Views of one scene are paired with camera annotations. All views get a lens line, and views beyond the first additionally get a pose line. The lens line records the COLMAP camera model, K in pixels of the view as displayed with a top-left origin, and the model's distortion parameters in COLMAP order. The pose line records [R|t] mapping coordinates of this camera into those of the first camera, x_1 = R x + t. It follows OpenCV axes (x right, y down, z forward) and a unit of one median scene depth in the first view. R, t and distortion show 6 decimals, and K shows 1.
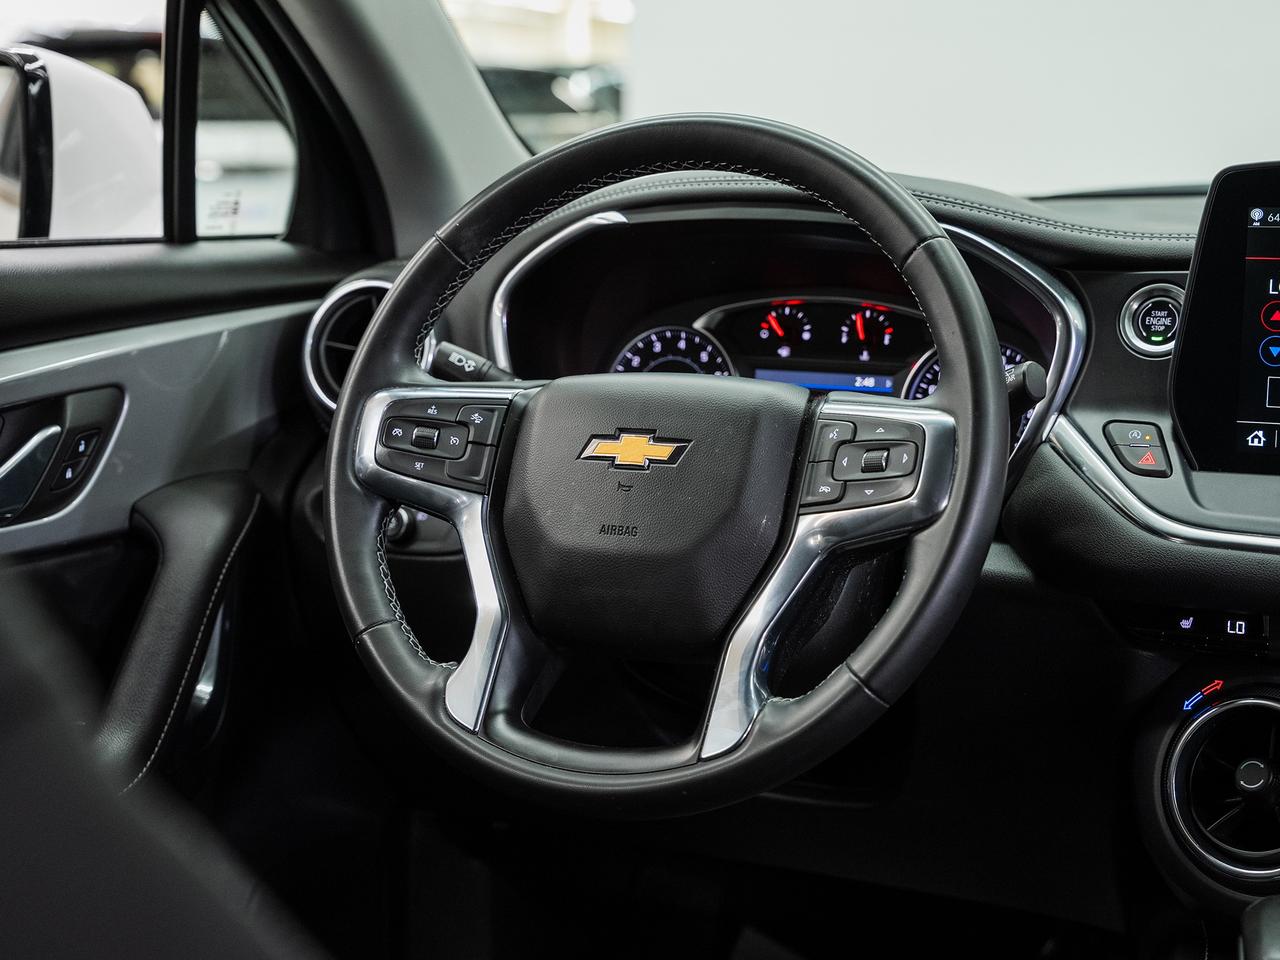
lens RADIAL K [[2041.5, 0, 640.0], [0, 2041.5, 480.0], [0, 0, 1]] dist [0.016806, 0.116808]
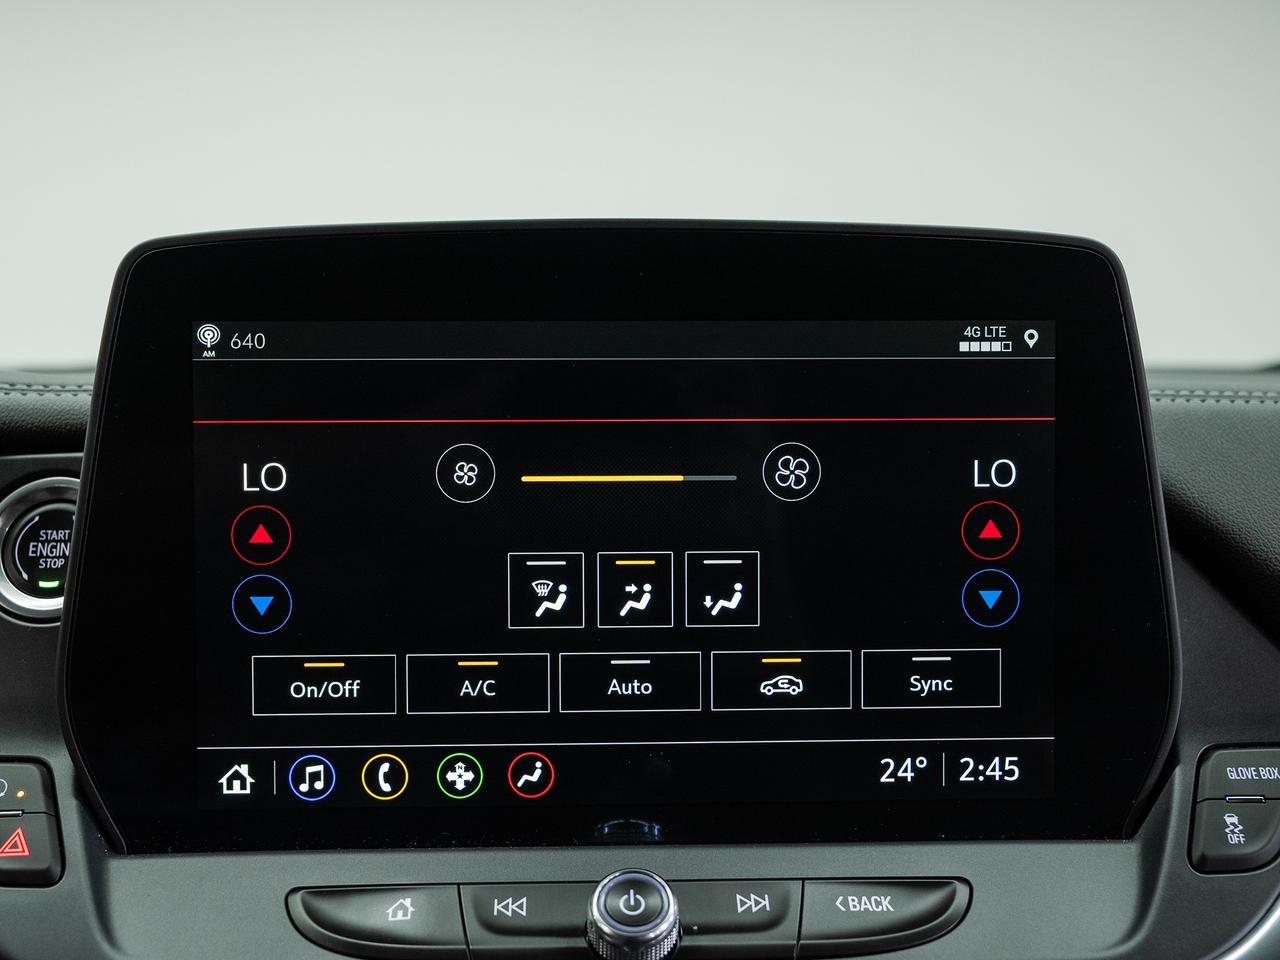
lens RADIAL K [[1370.6, 0, 640.0], [0, 1370.6, 480.0], [0, 0, 1]] dist [0.004062, 0.007853]
pose [[0.896021, -0.033774, 0.442726, 0.205620], [0.072932, 0.994755, -0.071717, -0.052361], [-0.437982, 0.096549, 0.893784, 0.548681]]
